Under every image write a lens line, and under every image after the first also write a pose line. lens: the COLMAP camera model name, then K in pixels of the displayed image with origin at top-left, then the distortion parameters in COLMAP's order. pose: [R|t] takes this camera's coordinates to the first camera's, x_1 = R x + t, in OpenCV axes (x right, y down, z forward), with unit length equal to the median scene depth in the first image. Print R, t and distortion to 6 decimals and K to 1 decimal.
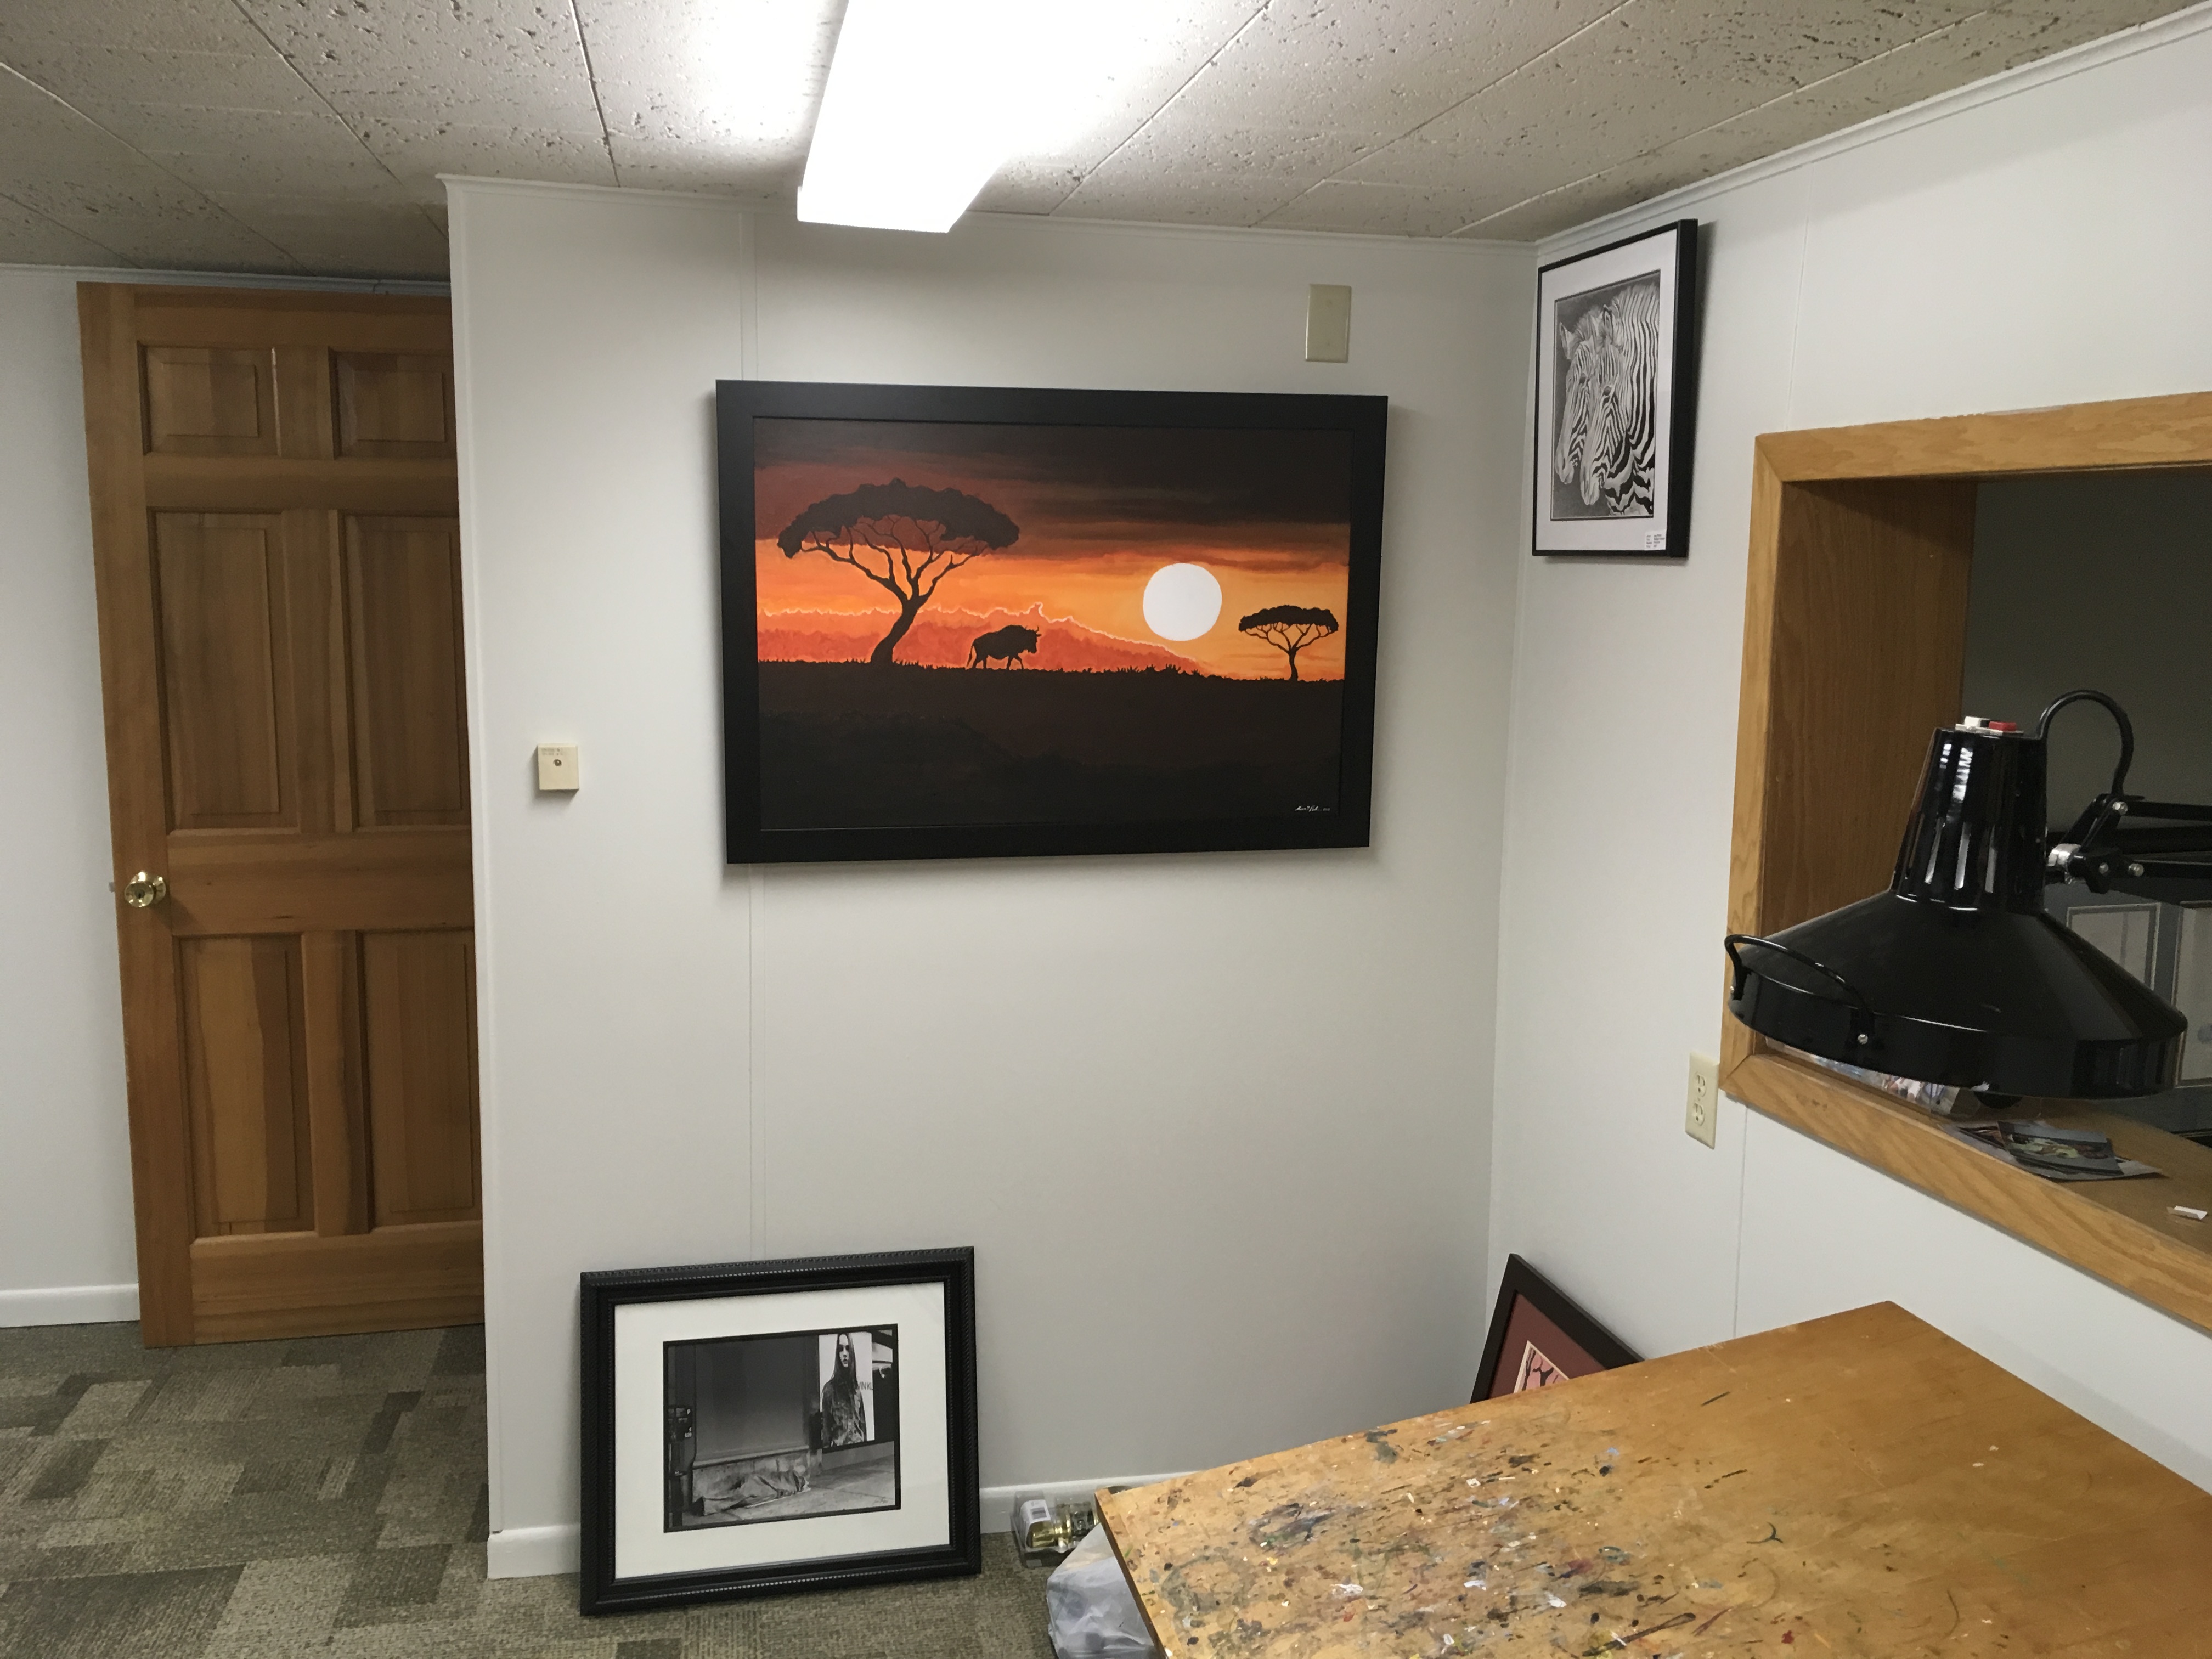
lens RADIAL K [[1870.0, 0, 1099.8], [0, 1870.0, 833.8], [0, 0, 1]] dist [0.080474, -0.106950]
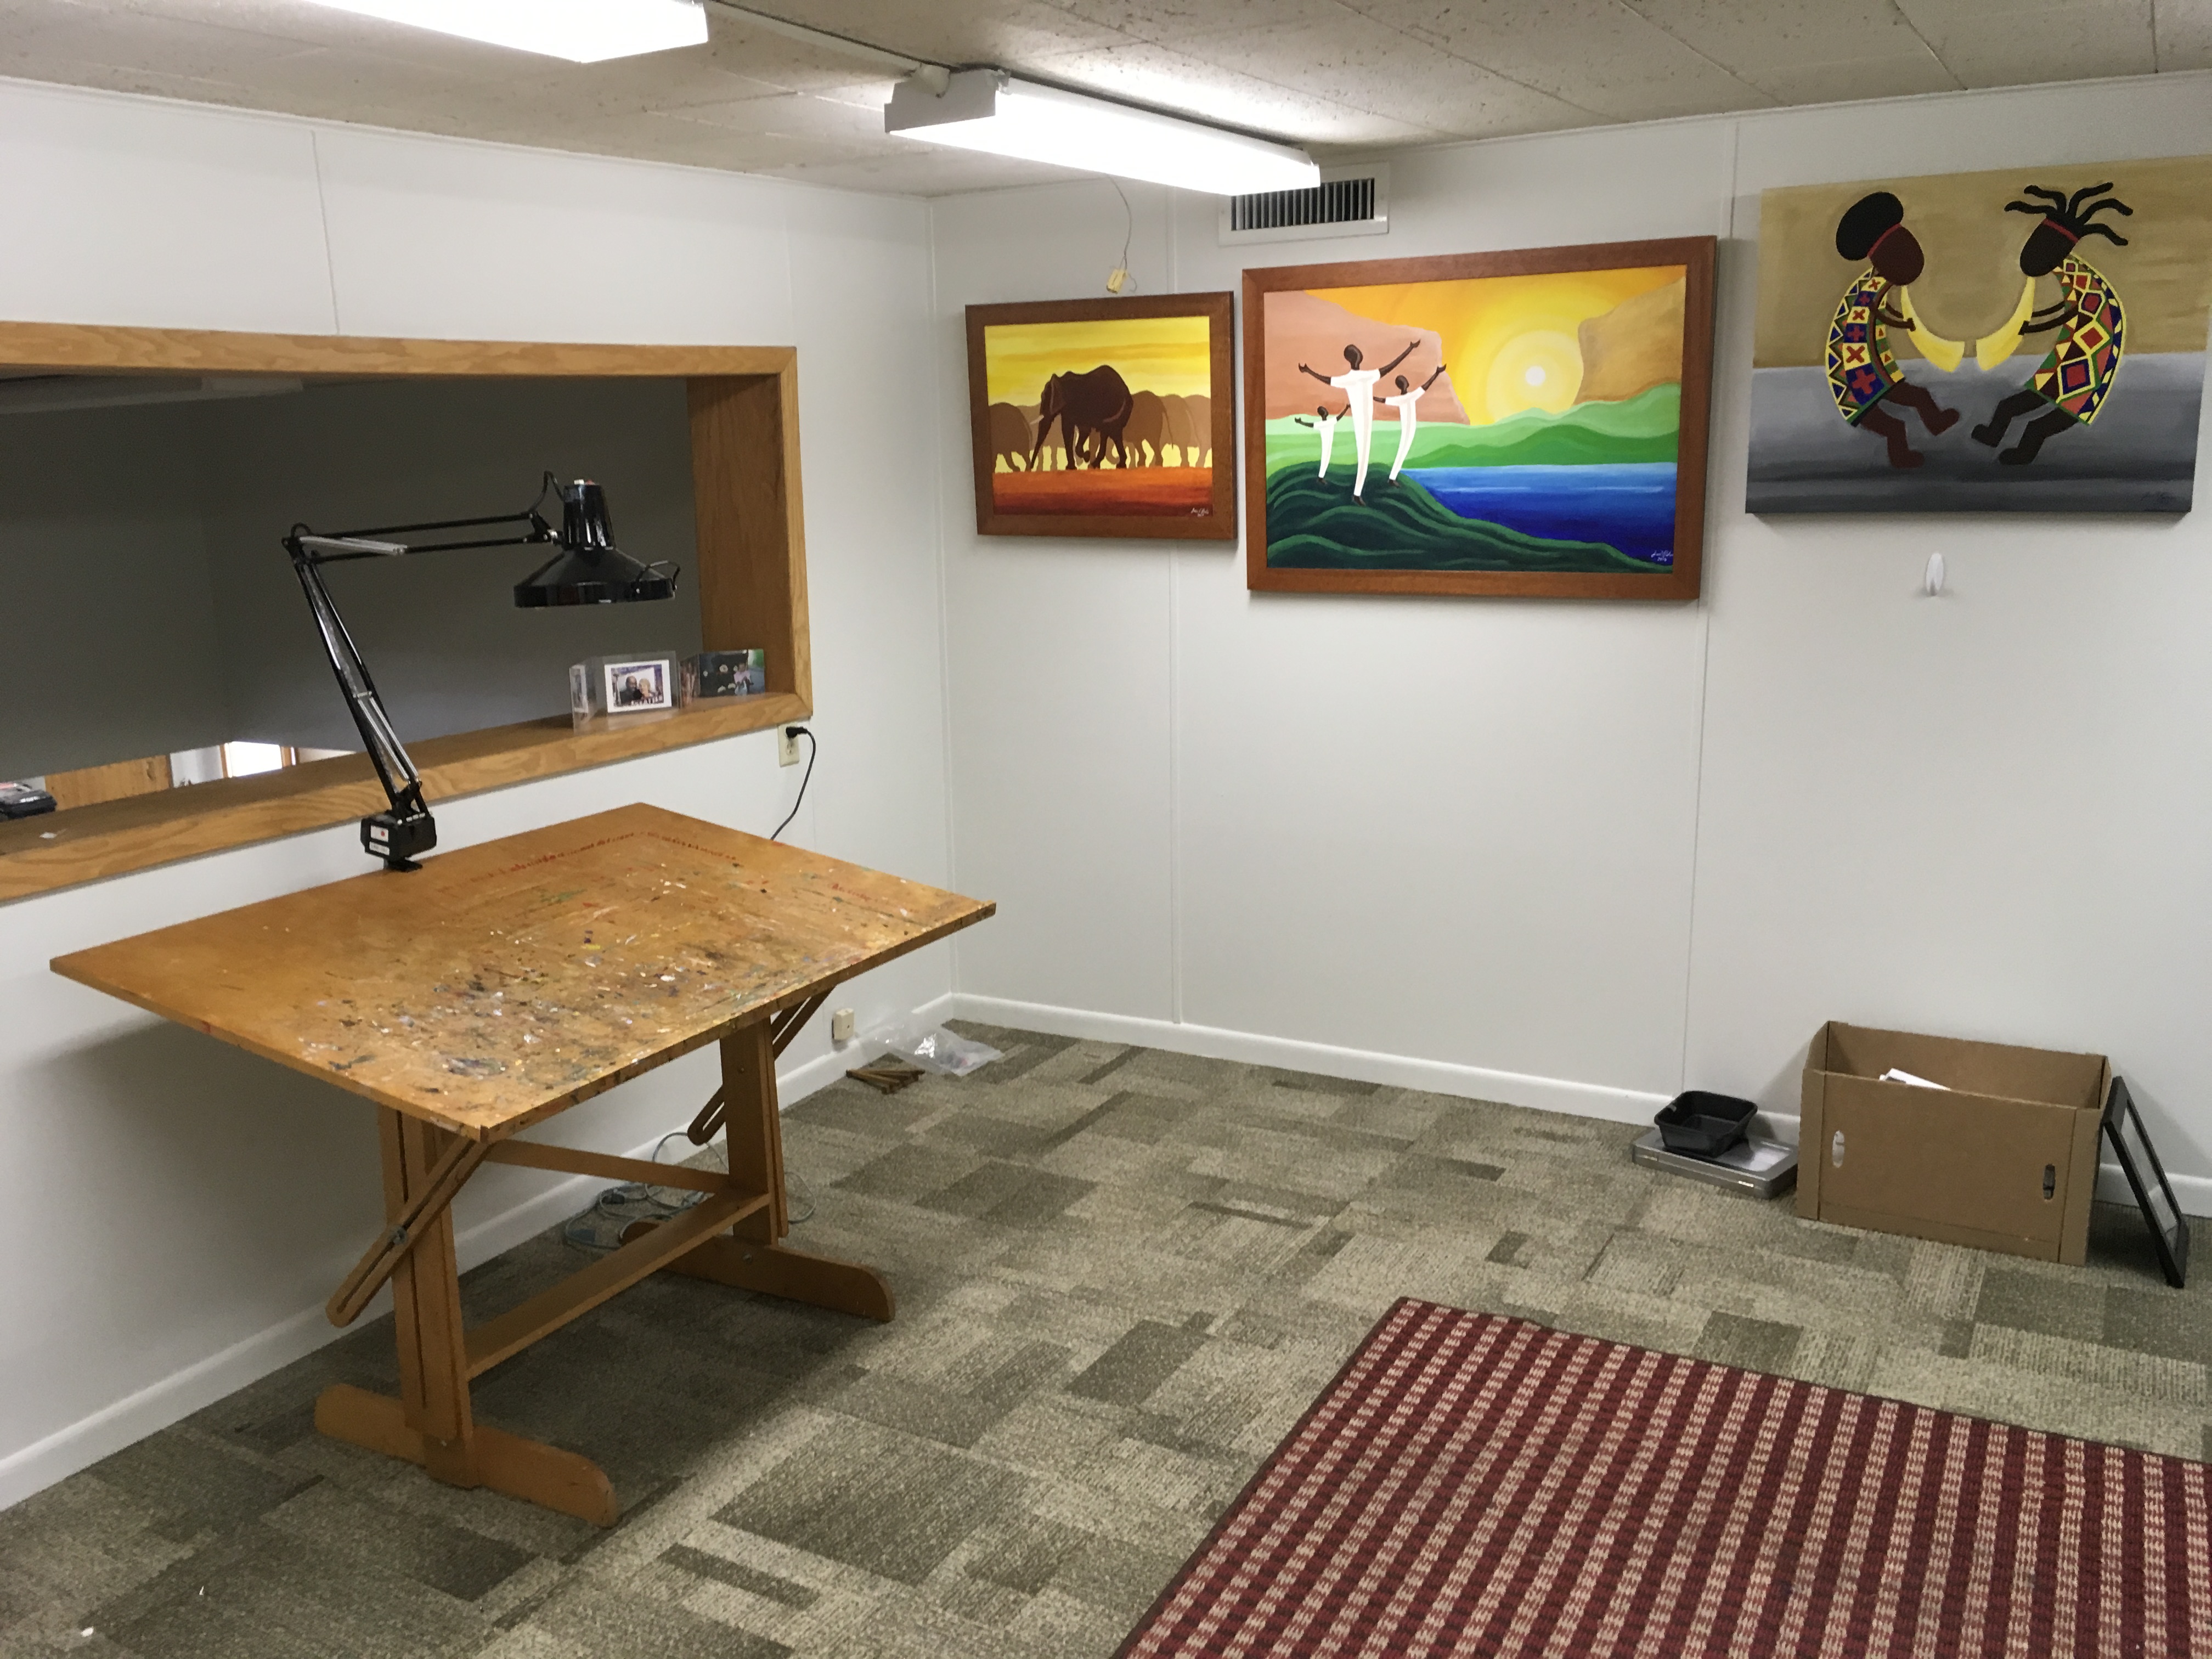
lens RADIAL K [[1870.0, 0, 1096.1], [0, 1870.0, 827.3], [0, 0, 1]] dist [0.080474, -0.106950]
pose [[-0.761748, -0.134788, 0.633697, -0.755971], [0.100849, 0.941527, 0.321491, -0.157779], [-0.639976, 0.308803, -0.703613, 1.048233]]
